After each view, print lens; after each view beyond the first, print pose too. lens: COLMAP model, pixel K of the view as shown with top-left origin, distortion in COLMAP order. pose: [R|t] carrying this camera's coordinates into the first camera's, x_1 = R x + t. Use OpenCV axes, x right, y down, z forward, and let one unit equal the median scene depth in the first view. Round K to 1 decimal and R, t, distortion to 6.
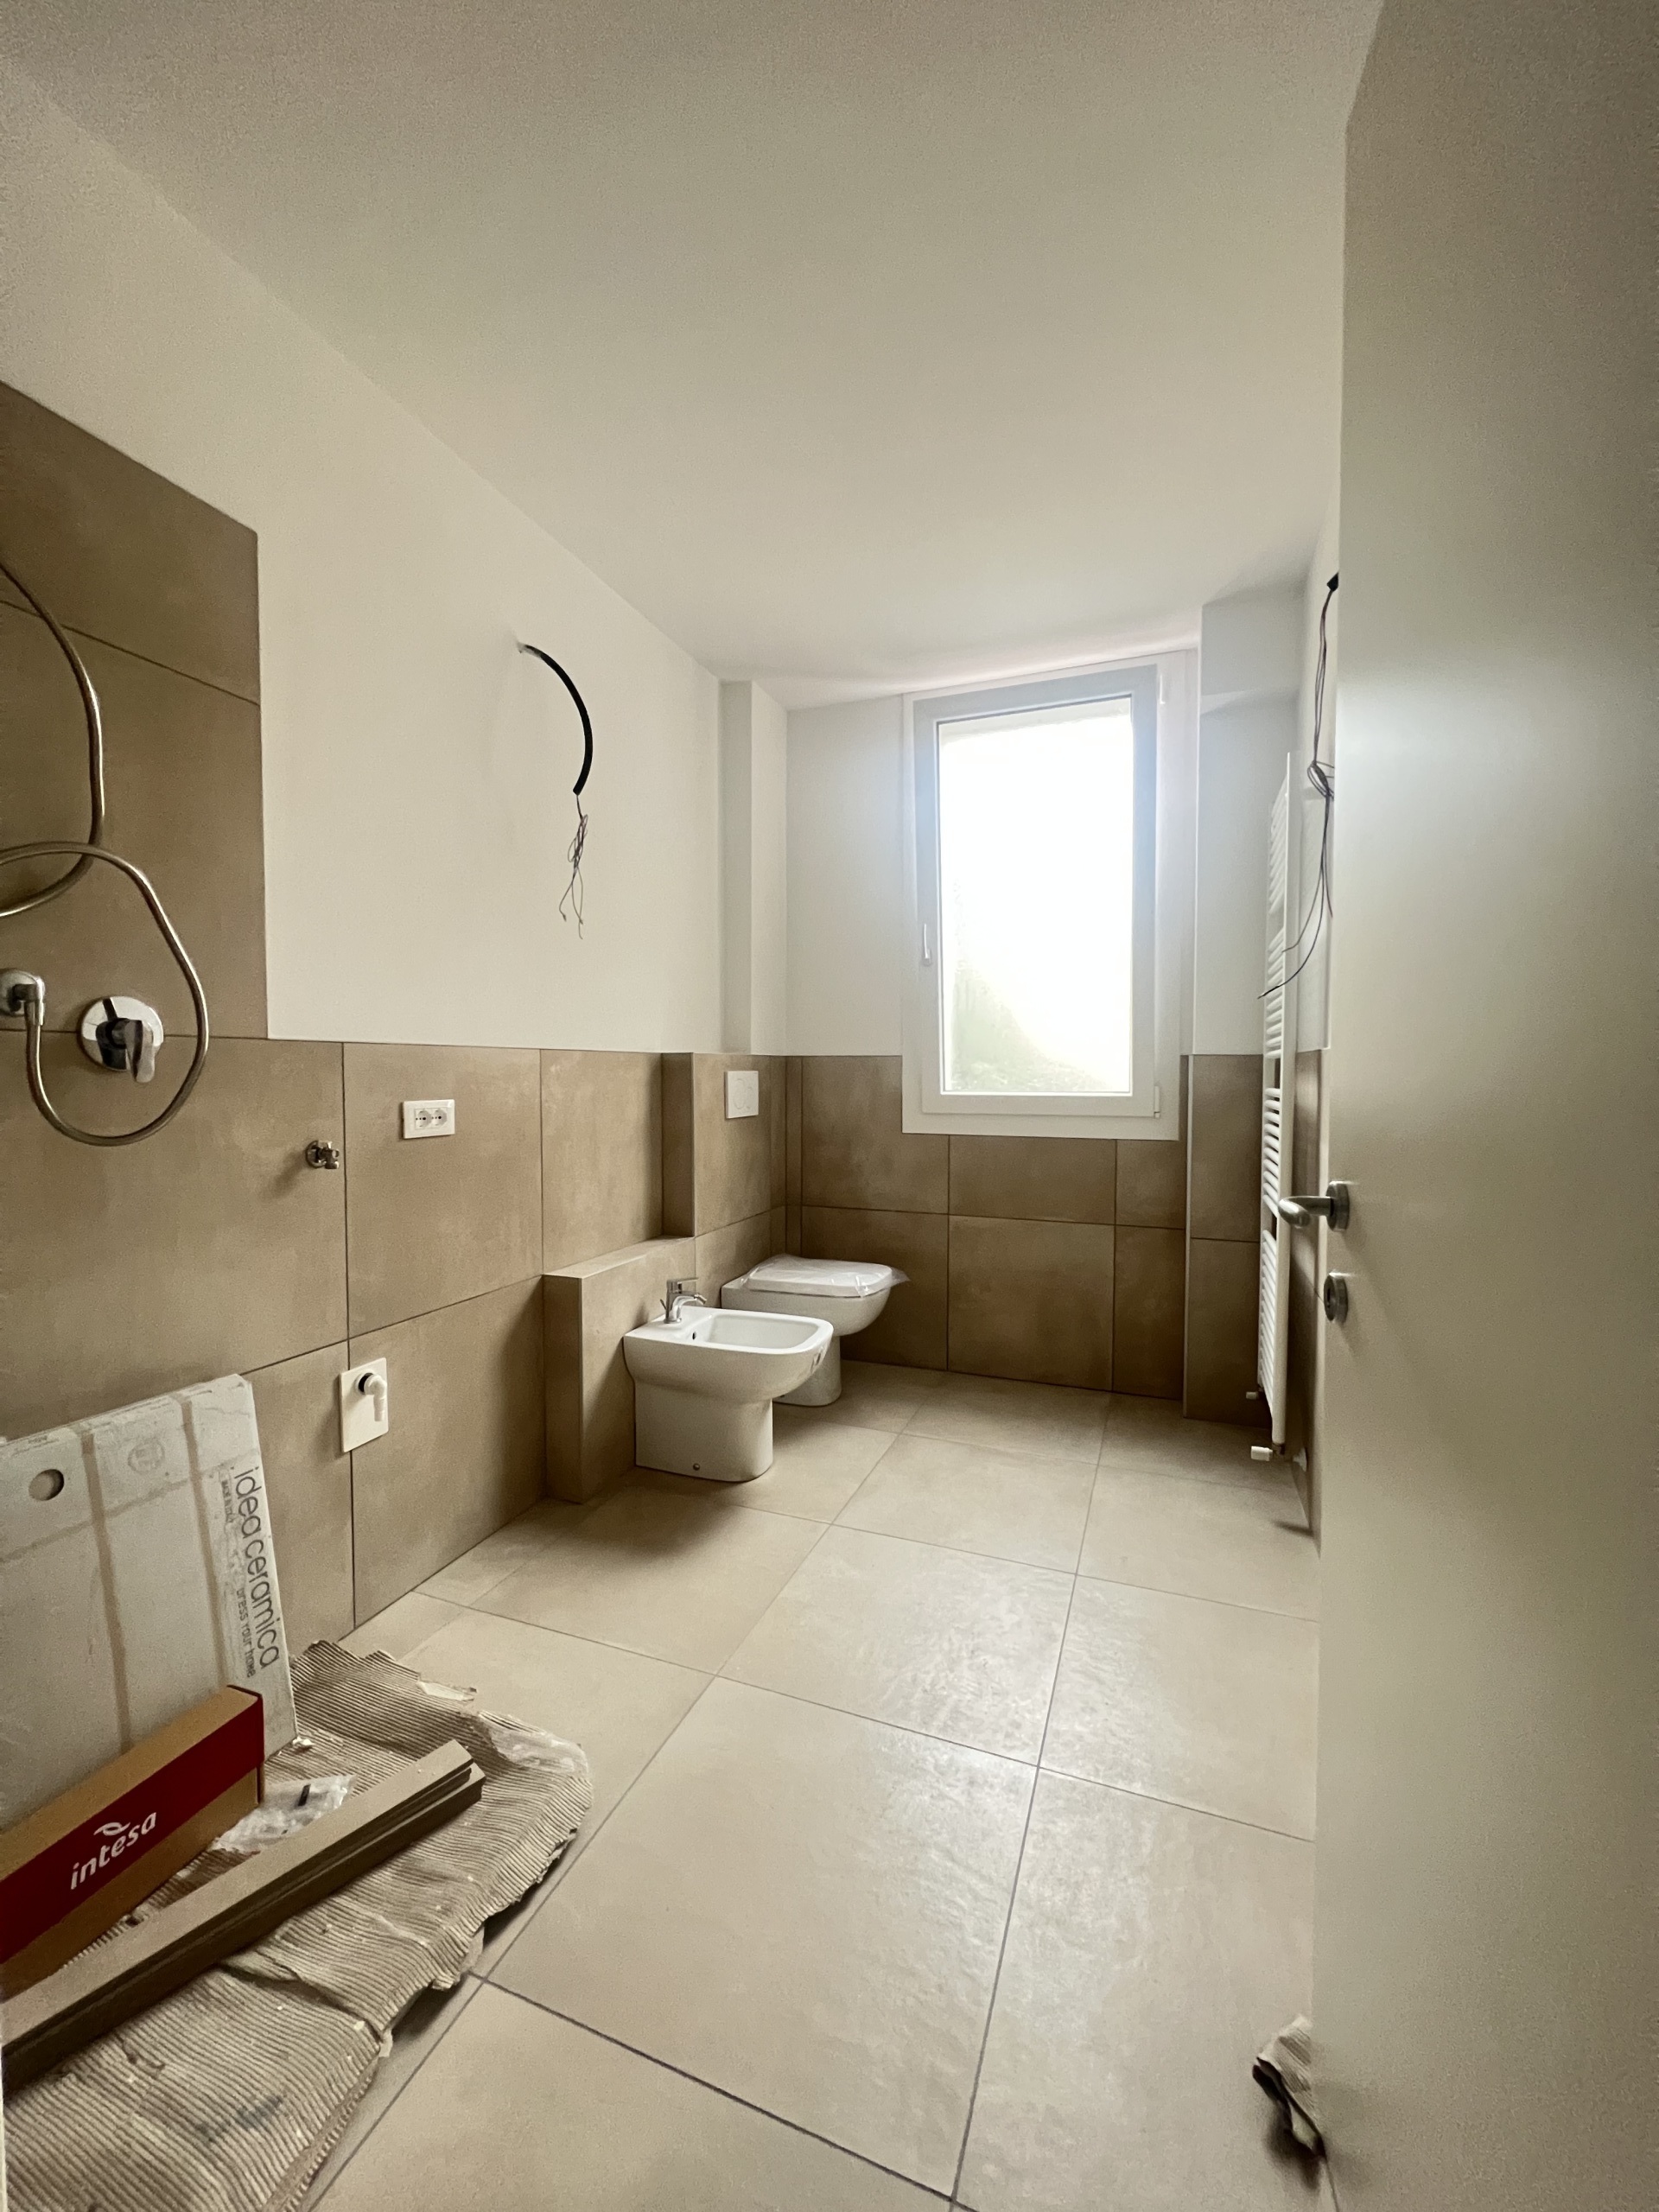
lens RADIAL K [[882.6, 0, 826.6], [0, 882.6, 1105.5], [0, 0, 1]] dist [-0.001862, -0.000287]
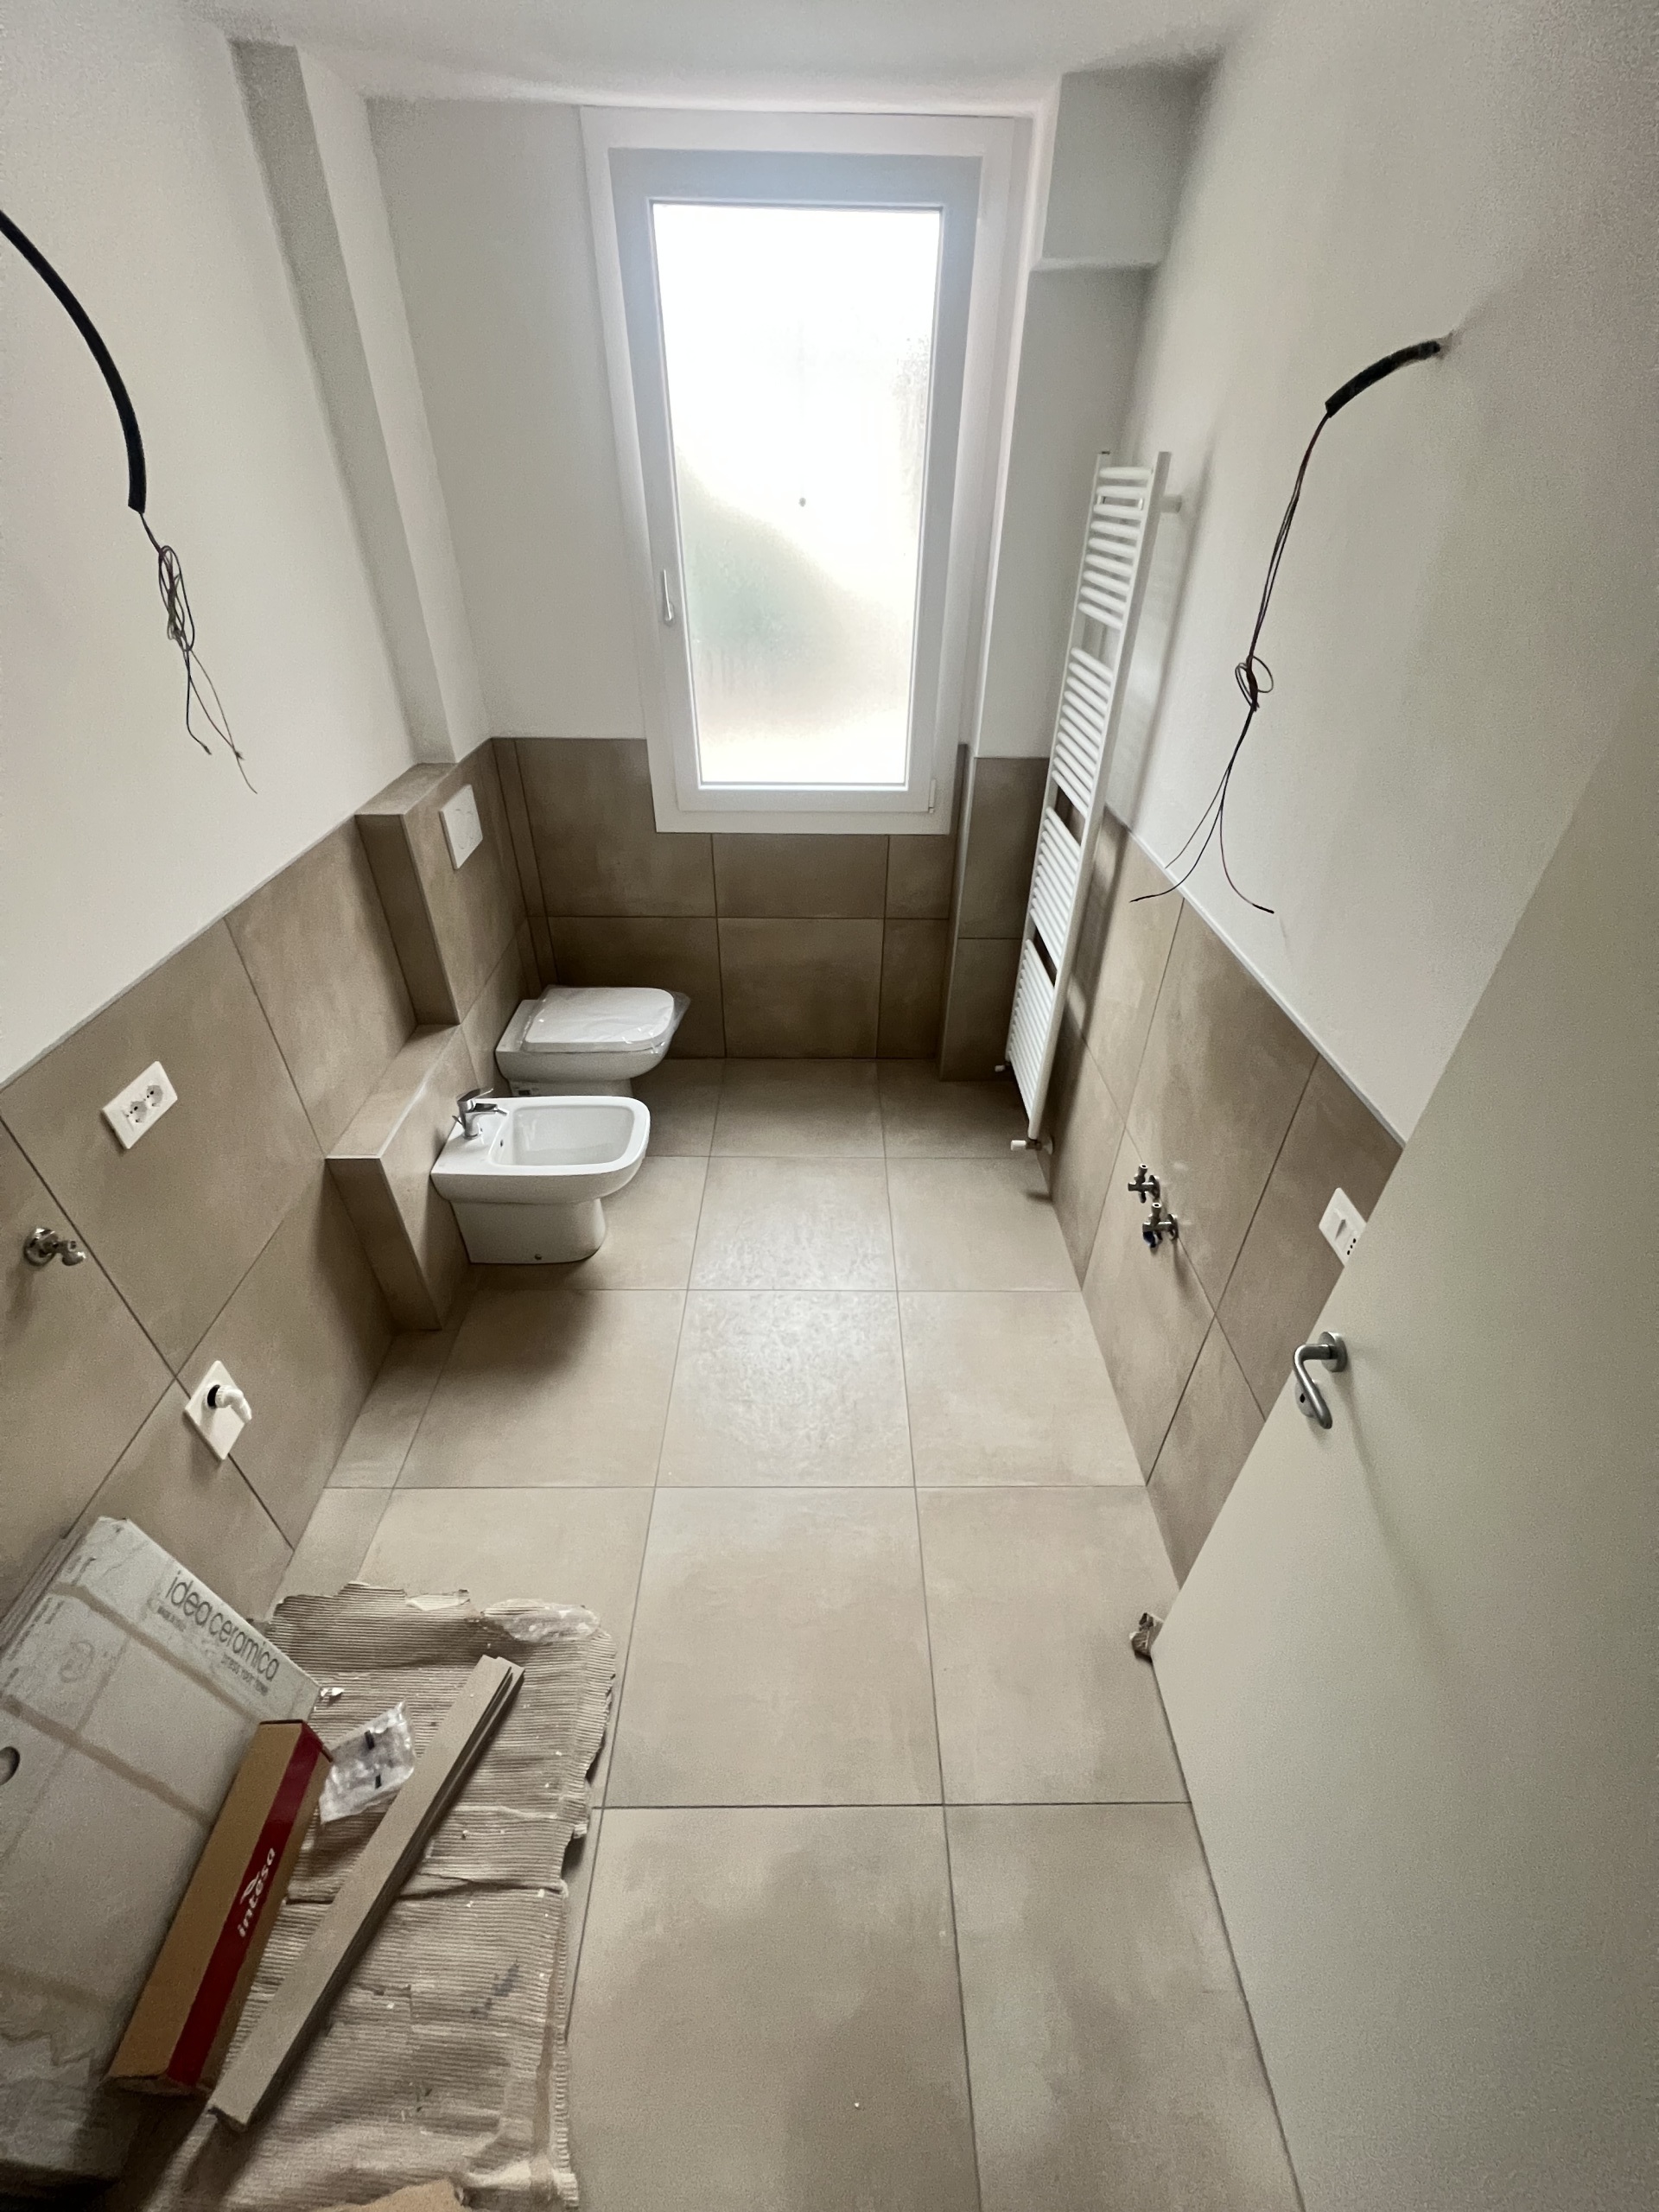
lens RADIAL K [[882.6, 0, 827.6], [0, 882.6, 1109.3], [0, 0, 1]] dist [-0.001862, -0.000287]
pose [[0.928168, -0.212968, 0.305202, -0.129644], [0.004836, 0.826913, 0.562309, -0.367824], [-0.372129, -0.520442, 0.768544, 0.193310]]
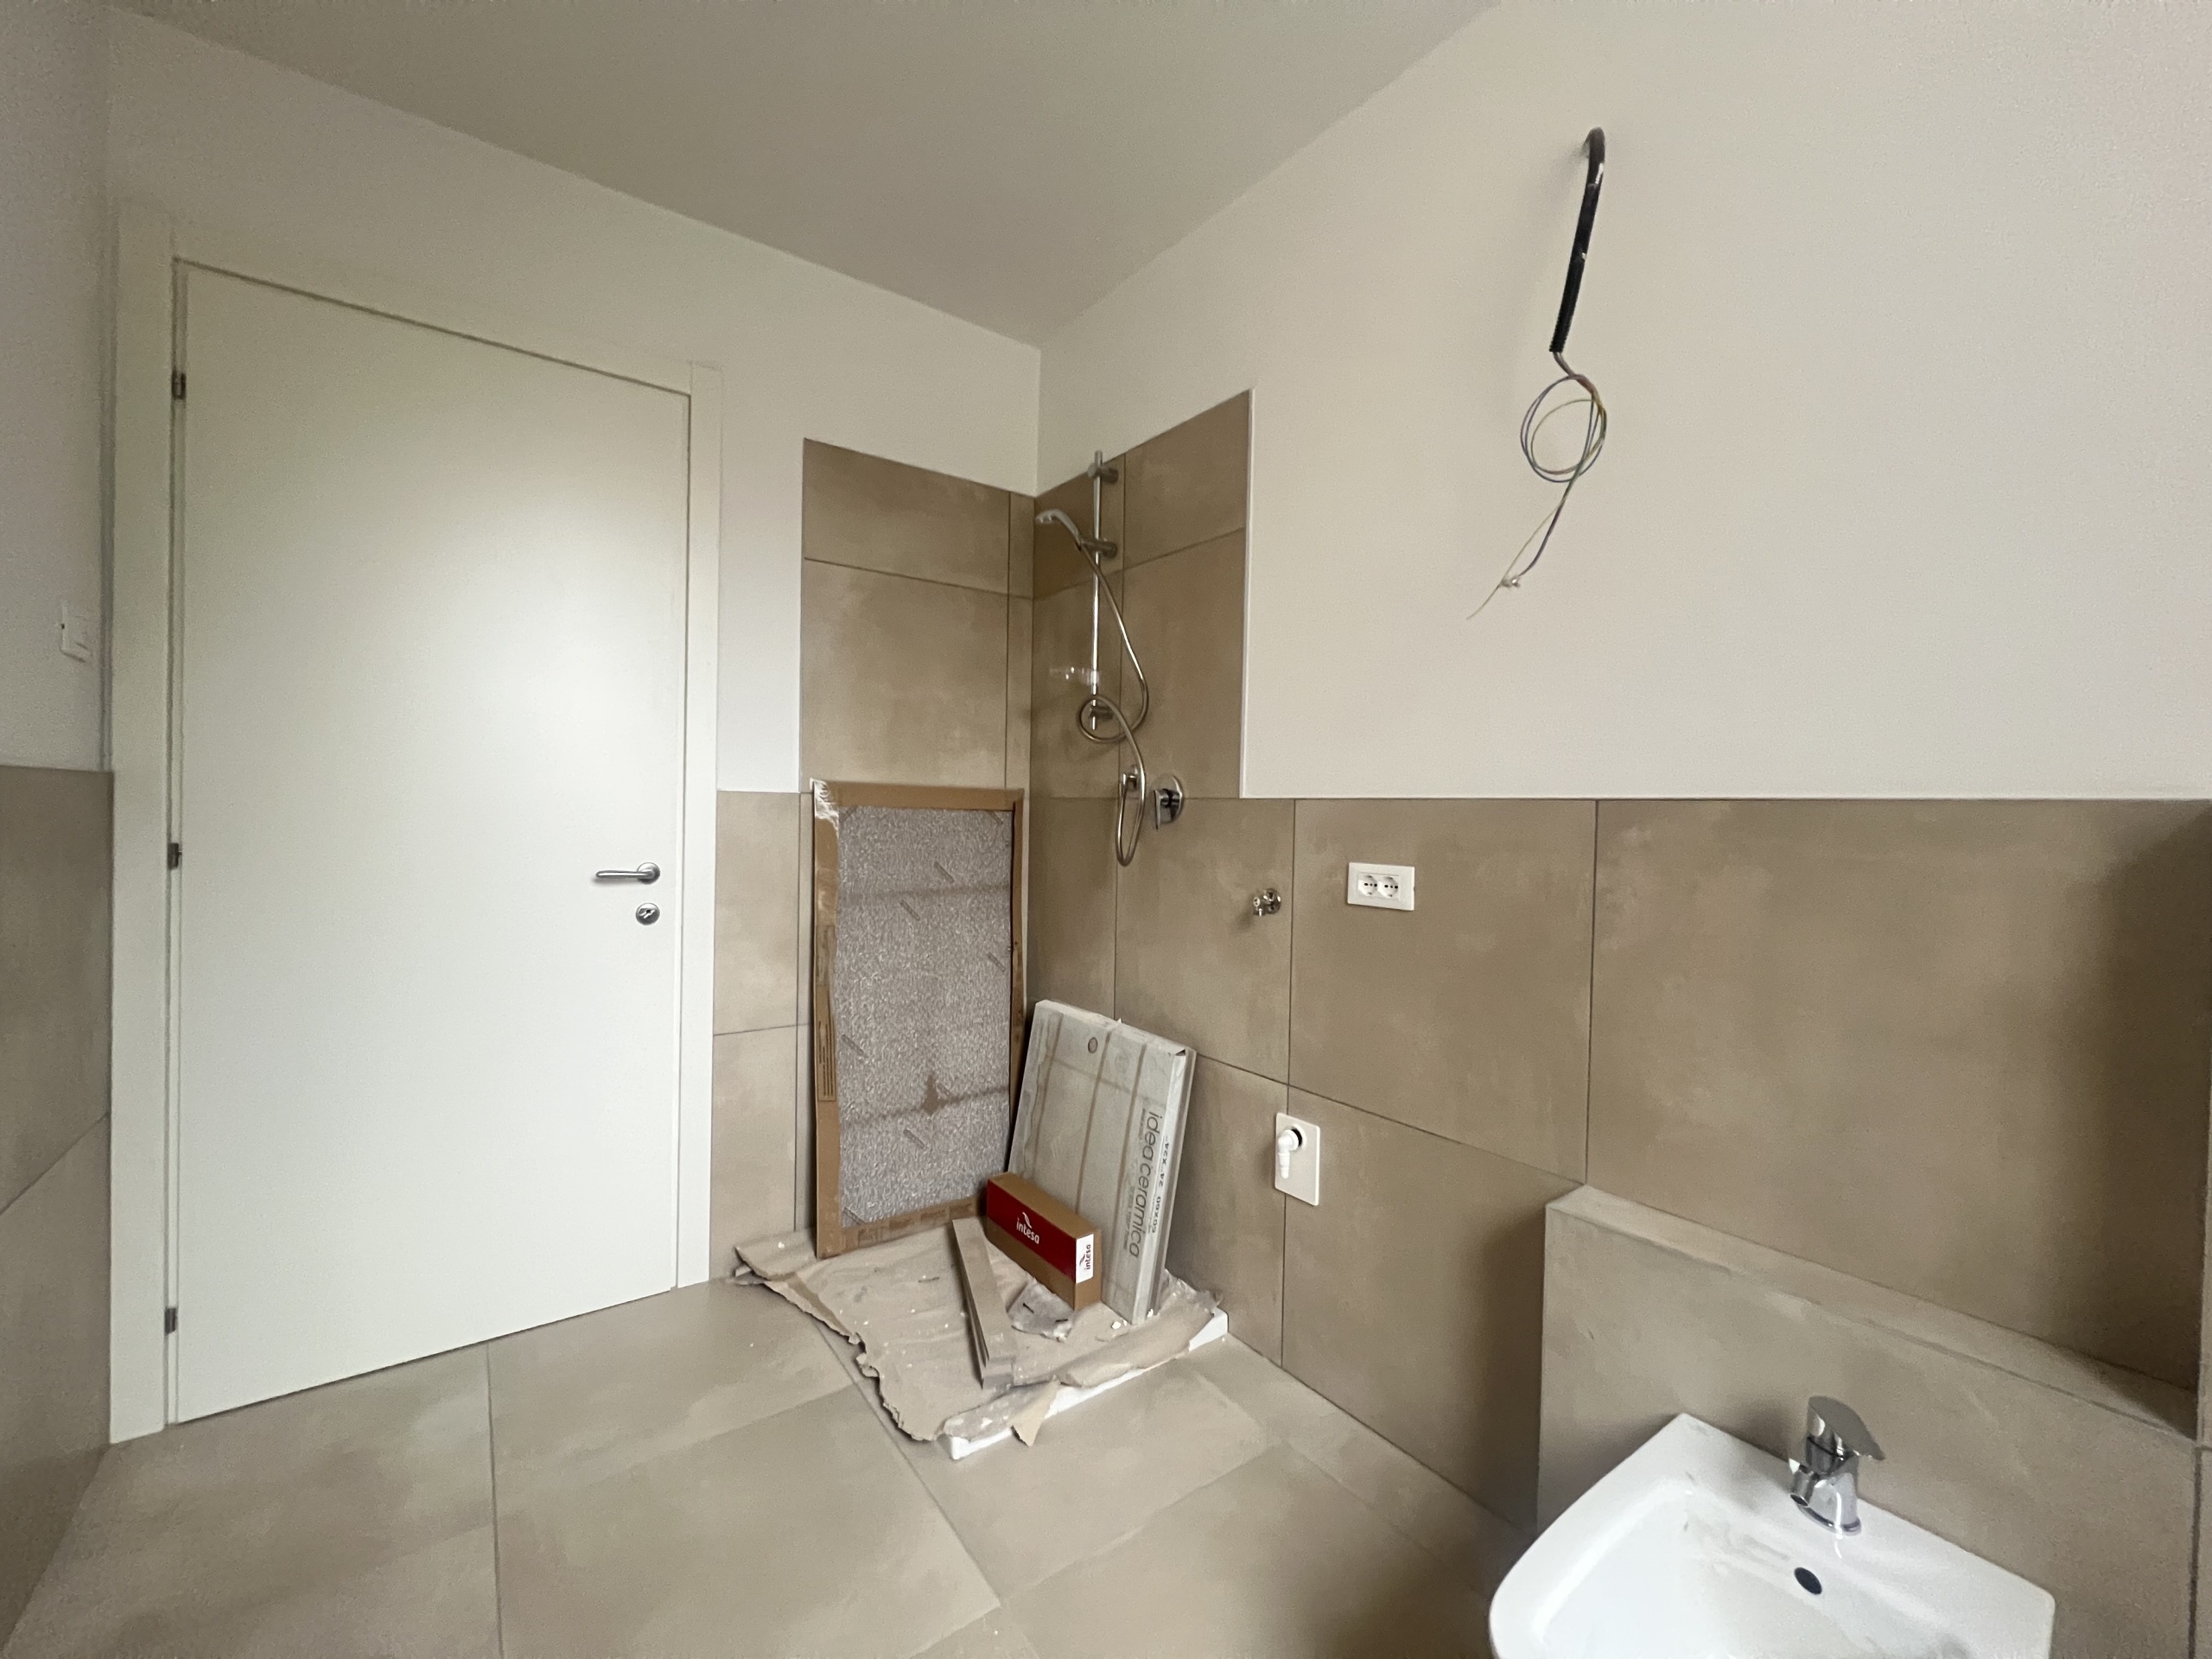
lens RADIAL K [[882.6, 0, 1103.4], [0, 882.6, 836.3], [0, 0, 1]] dist [-0.001862, -0.000287]
pose [[-0.535806, 0.007531, -0.844307, 0.376154], [-0.057919, 0.997277, 0.045651, -0.052350], [0.842352, 0.073361, -0.533911, 1.130831]]
